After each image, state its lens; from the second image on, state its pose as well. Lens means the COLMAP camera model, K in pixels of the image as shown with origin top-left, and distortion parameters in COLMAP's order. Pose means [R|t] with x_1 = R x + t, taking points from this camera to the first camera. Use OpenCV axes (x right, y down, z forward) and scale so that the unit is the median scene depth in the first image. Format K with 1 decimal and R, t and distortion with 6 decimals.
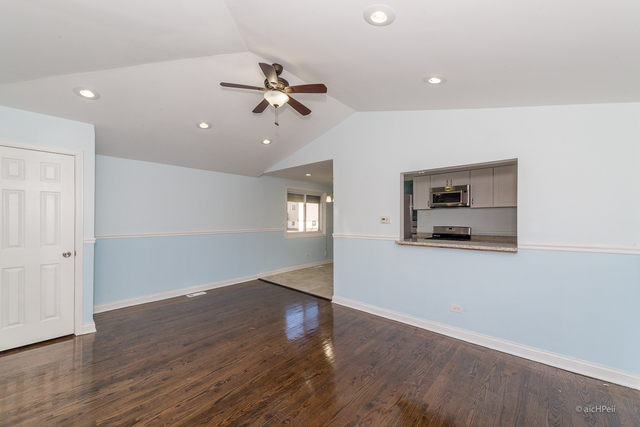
lens RADIAL K [[245.3, 0, 320.3], [0, 245.3, 222.6], [0, 0, 1]] dist [0.000217, 0.000029]
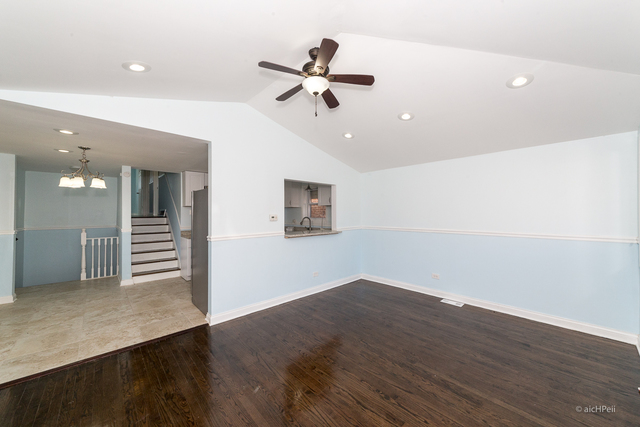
lens RADIAL K [[243.9, 0, 320.0], [0, 243.9, 213.5], [0, 0, 1]] dist [0.000345, 0.000019]
pose [[0.085605, -0.005374, 0.996315, -0.980843], [0.016975, 0.999848, 0.003935, -0.037374], [-0.996185, 0.016576, 0.085683, 0.836437]]
